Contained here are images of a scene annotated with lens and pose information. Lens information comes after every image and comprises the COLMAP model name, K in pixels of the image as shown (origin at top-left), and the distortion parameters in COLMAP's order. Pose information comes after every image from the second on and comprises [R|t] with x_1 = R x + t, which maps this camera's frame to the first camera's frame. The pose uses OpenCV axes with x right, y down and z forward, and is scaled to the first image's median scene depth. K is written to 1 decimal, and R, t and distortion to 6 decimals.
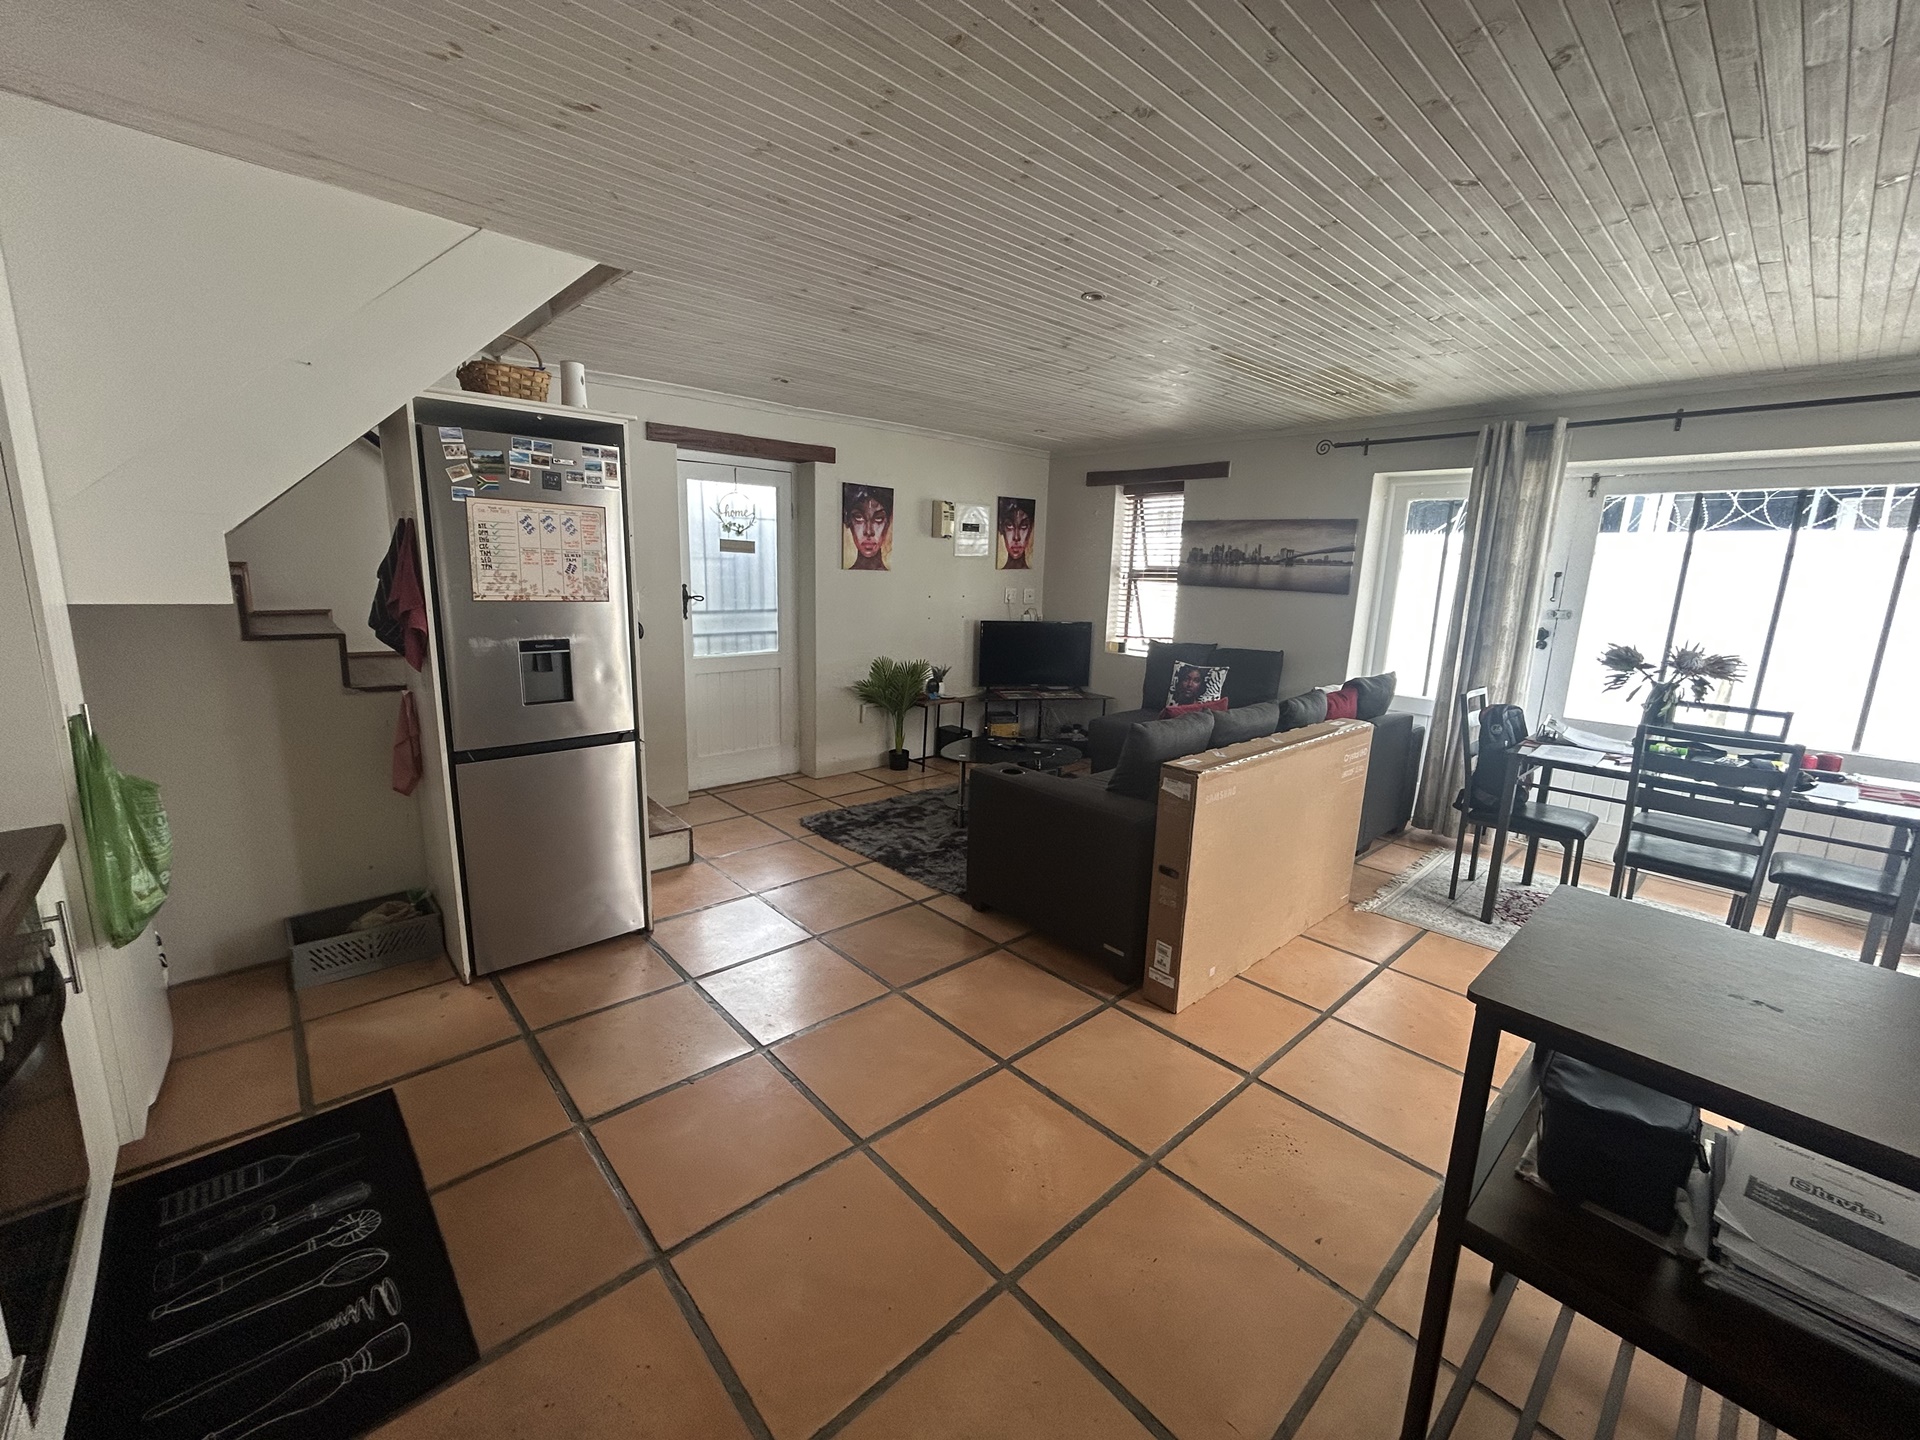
lens RADIAL K [[778.2, 0, 960.0], [0, 778.2, 720.0], [0, 0, 1]] dist [0.002761, 0.000011]
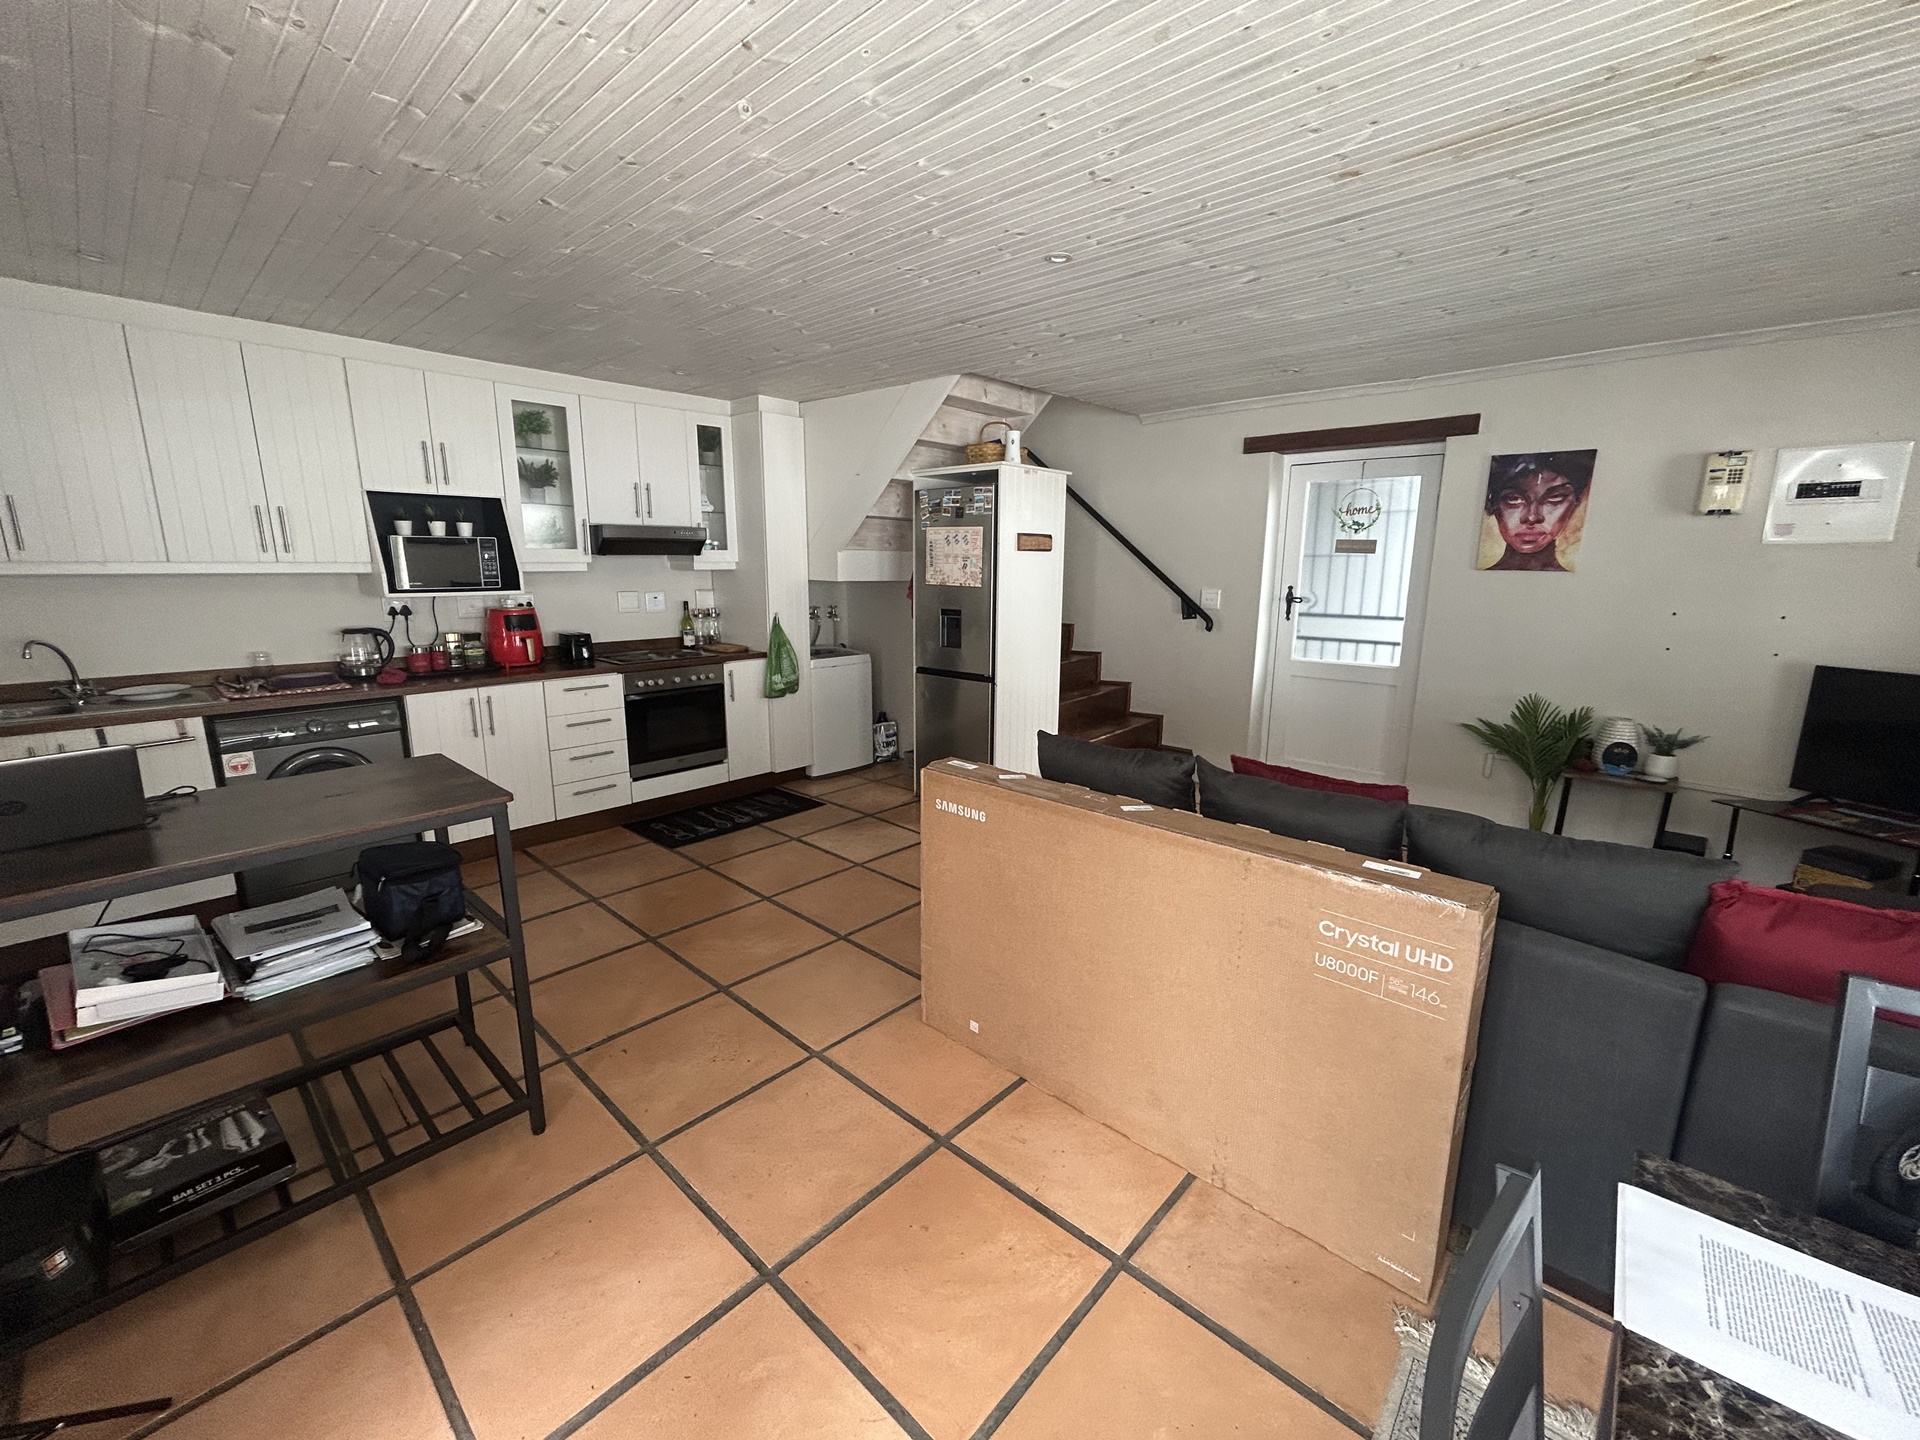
lens RADIAL K [[781.1, 0, 960.0], [0, 781.1, 720.0], [0, 0, 1]] dist [-0.000973, -0.000042]
pose [[0.090586, 0.170121, -0.981251, 0.640747], [-0.199003, 0.968522, 0.149543, -0.070804], [0.975803, 0.181725, 0.121589, 0.480881]]
